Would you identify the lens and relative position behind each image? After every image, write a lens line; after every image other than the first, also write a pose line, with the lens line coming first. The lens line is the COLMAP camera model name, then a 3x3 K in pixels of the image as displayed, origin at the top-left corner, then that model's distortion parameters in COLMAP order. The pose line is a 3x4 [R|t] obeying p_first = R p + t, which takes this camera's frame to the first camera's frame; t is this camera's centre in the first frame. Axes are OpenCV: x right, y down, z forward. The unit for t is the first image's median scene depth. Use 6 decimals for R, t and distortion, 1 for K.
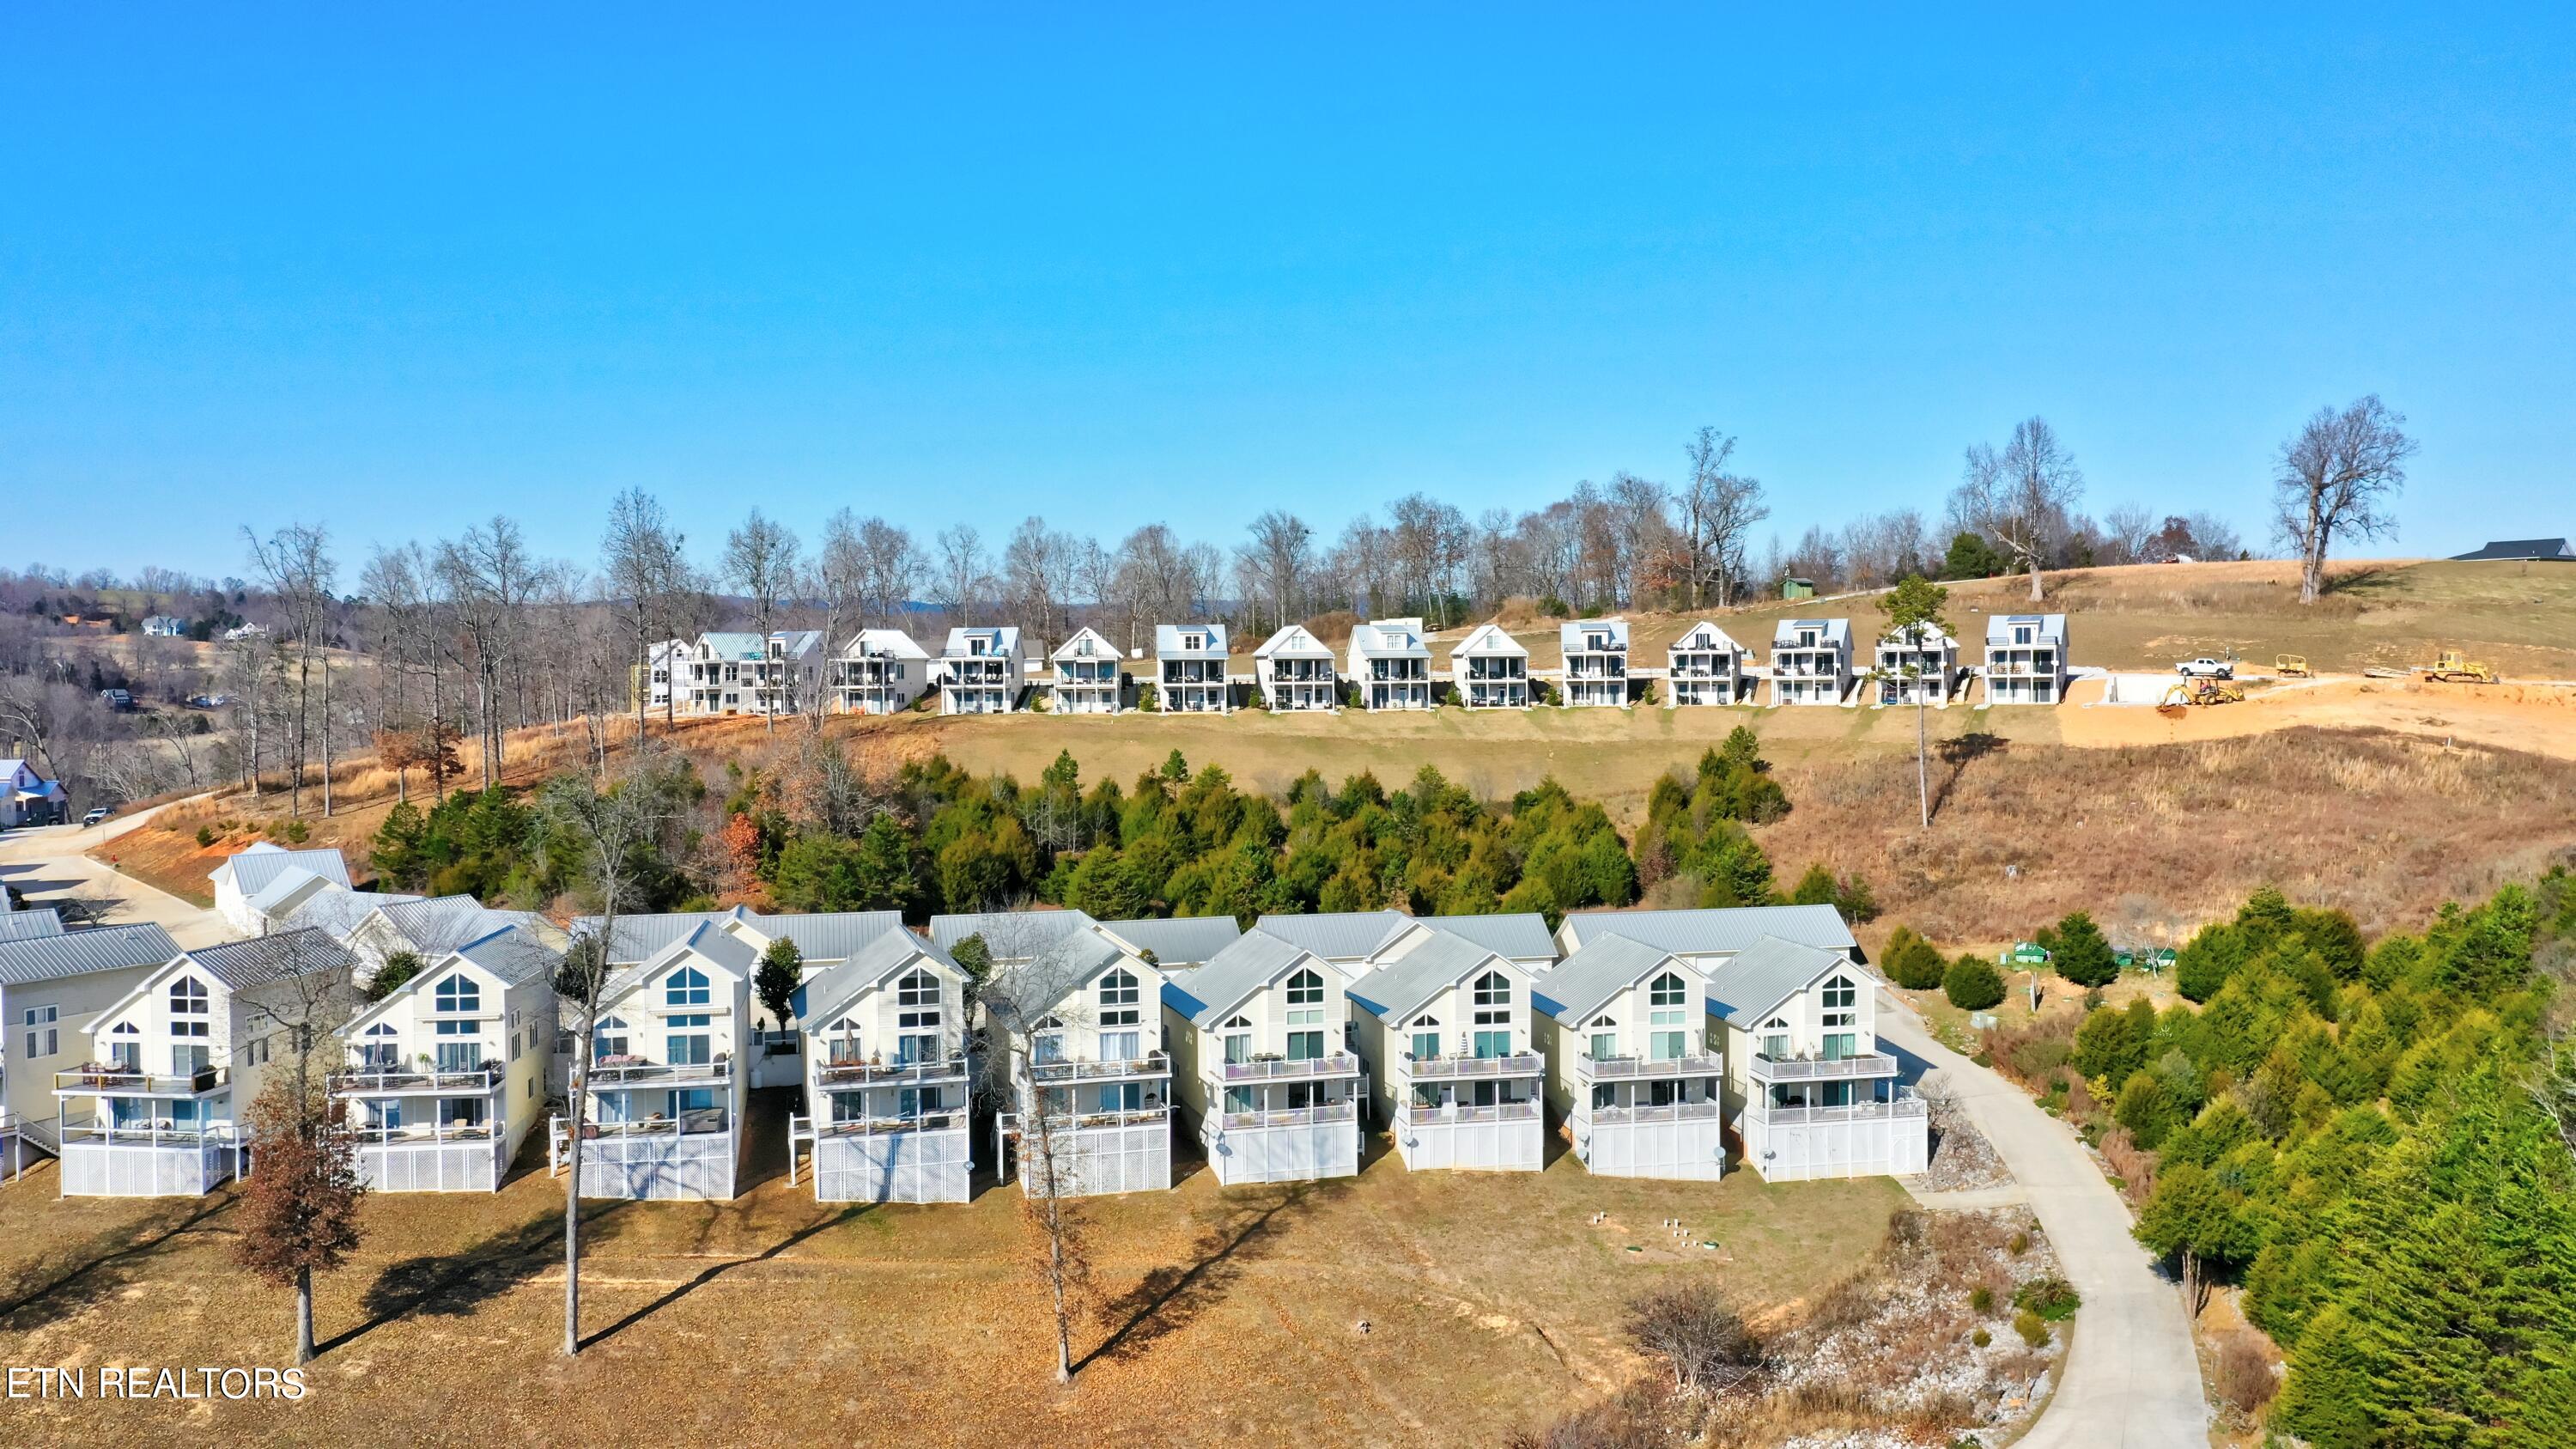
lens RADIAL K [[2041.6, 0, 1288.0], [0, 2041.6, 724.5], [0, 0, 1]] dist [0.011839, -0.001968]
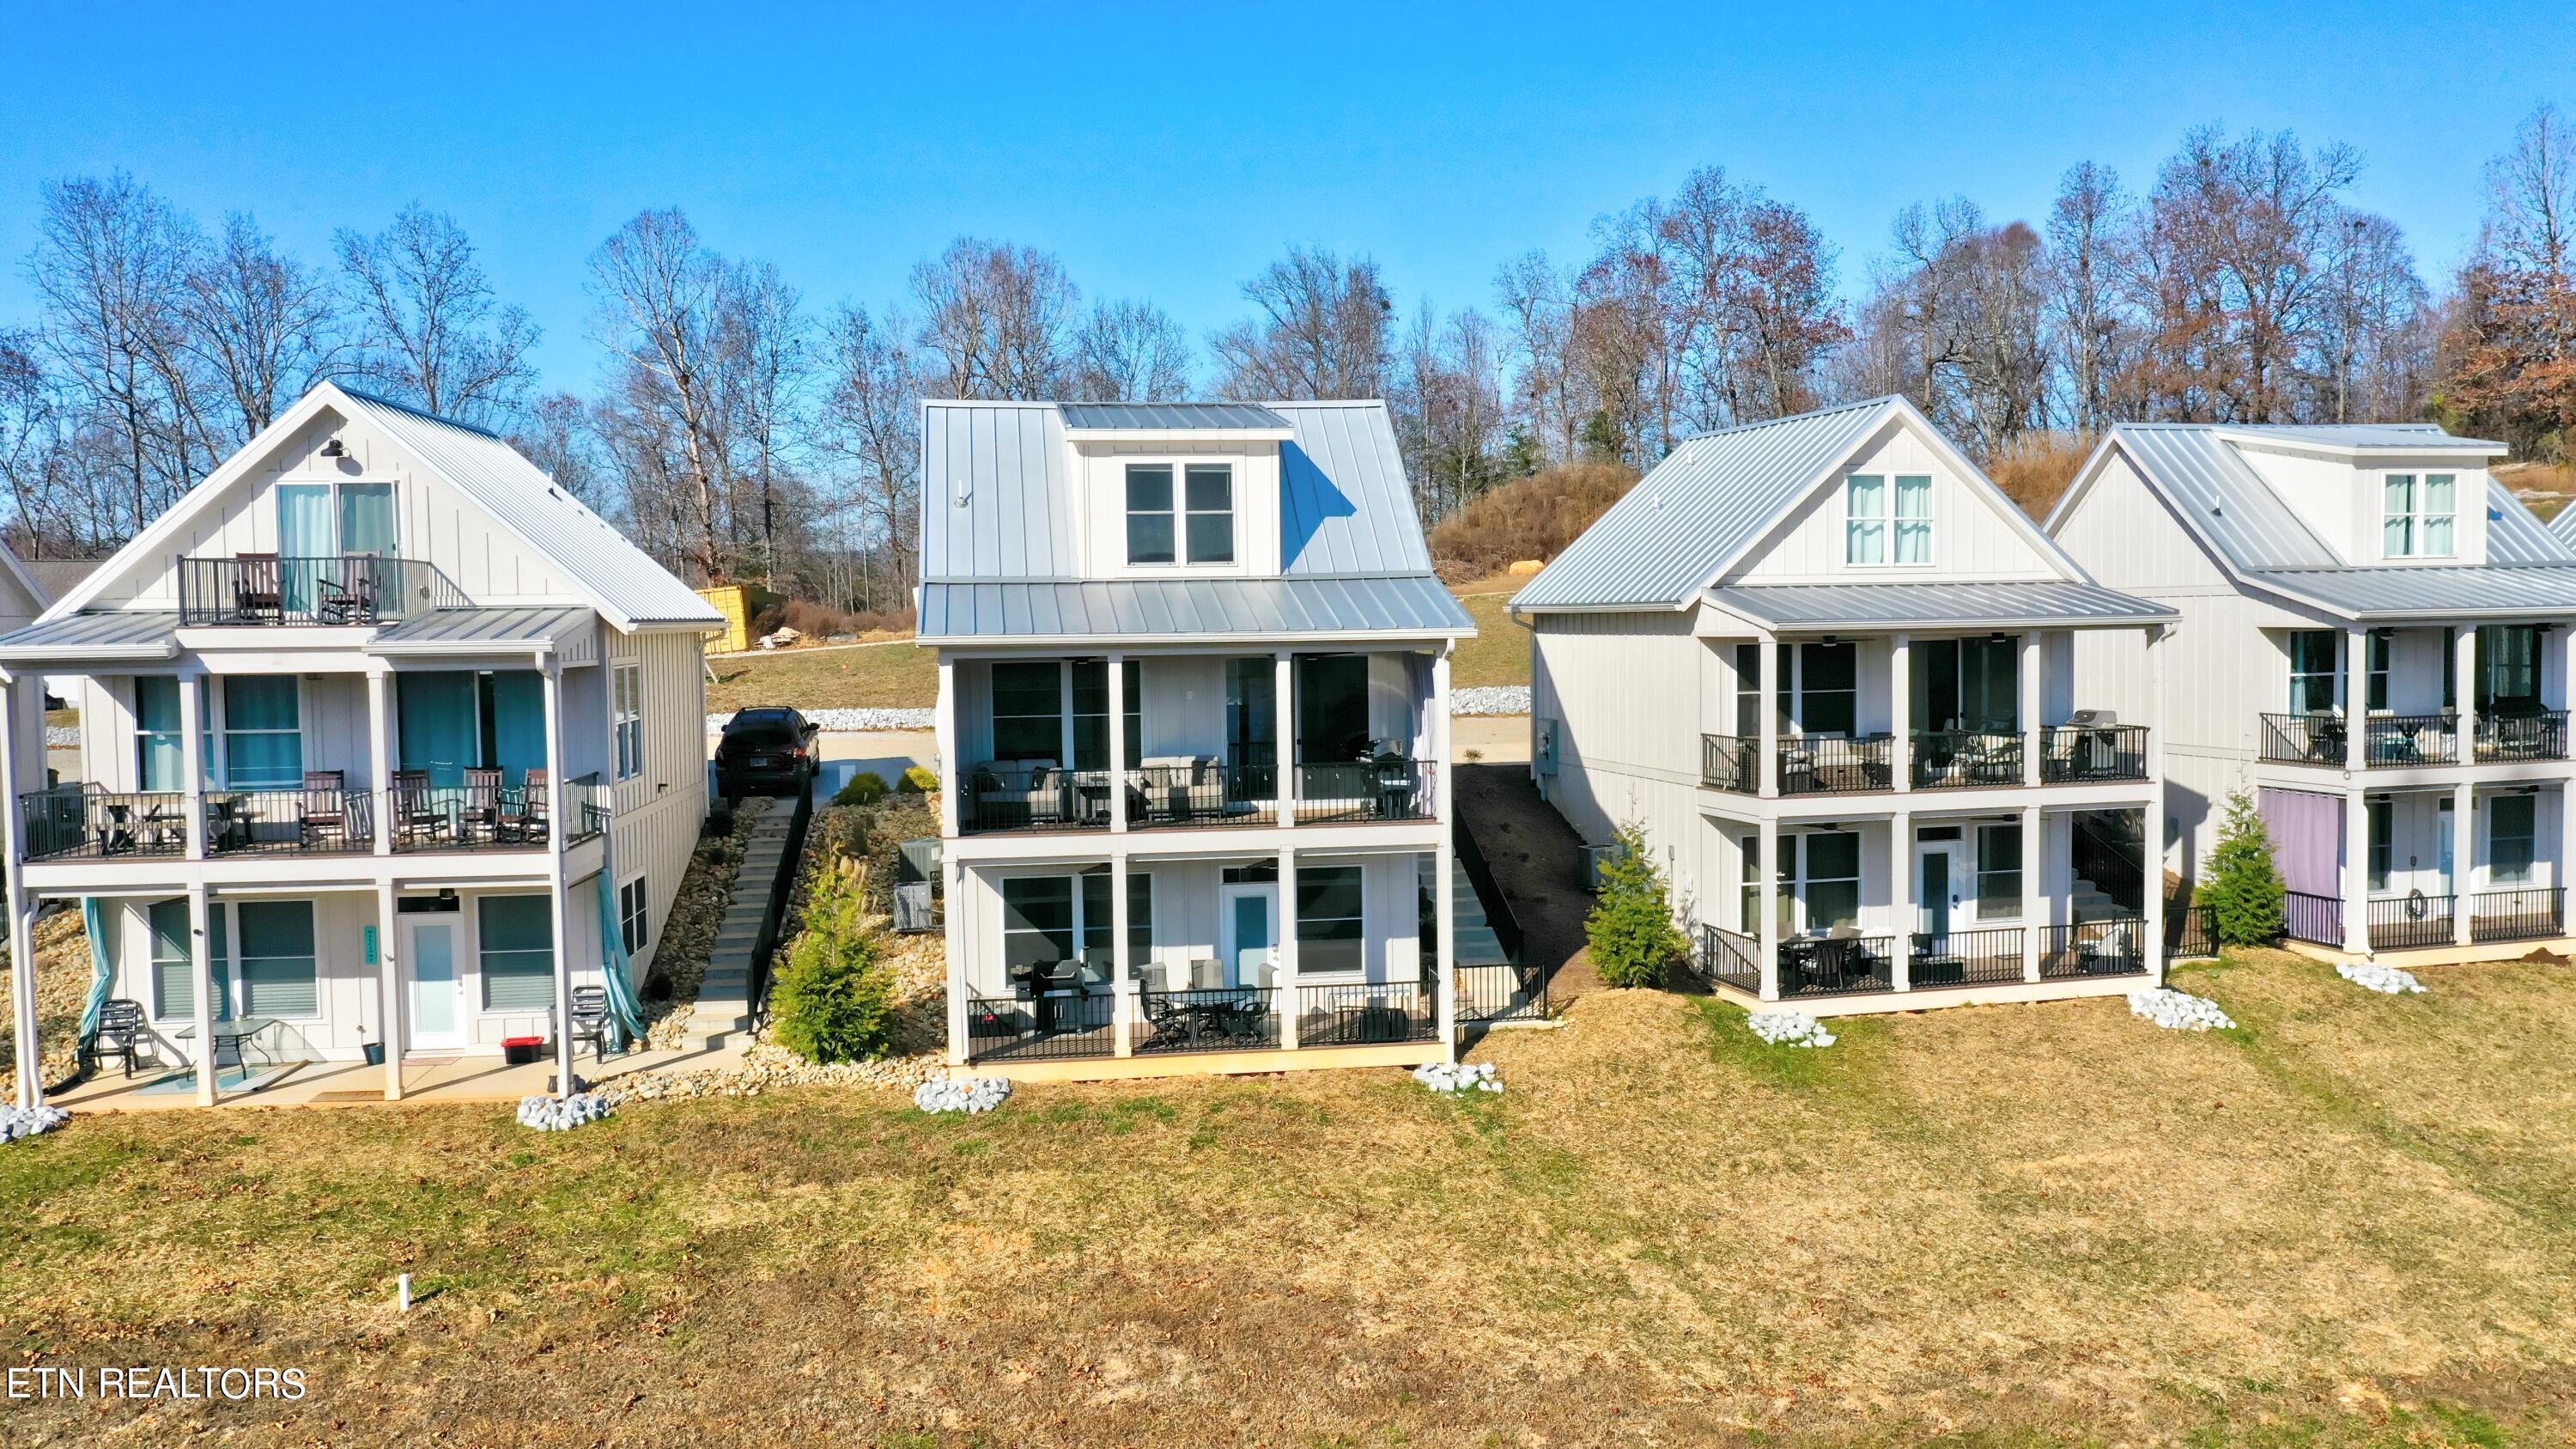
lens RADIAL K [[2041.6, 0, 1288.0], [0, 2041.6, 724.5], [0, 0, 1]] dist [0.011839, -0.001968]
pose [[0.998790, -0.007428, 0.048623, -0.046268], [0.006074, 0.999592, 0.027923, -0.030053], [-0.048810, -0.027594, 0.998427, 0.866309]]
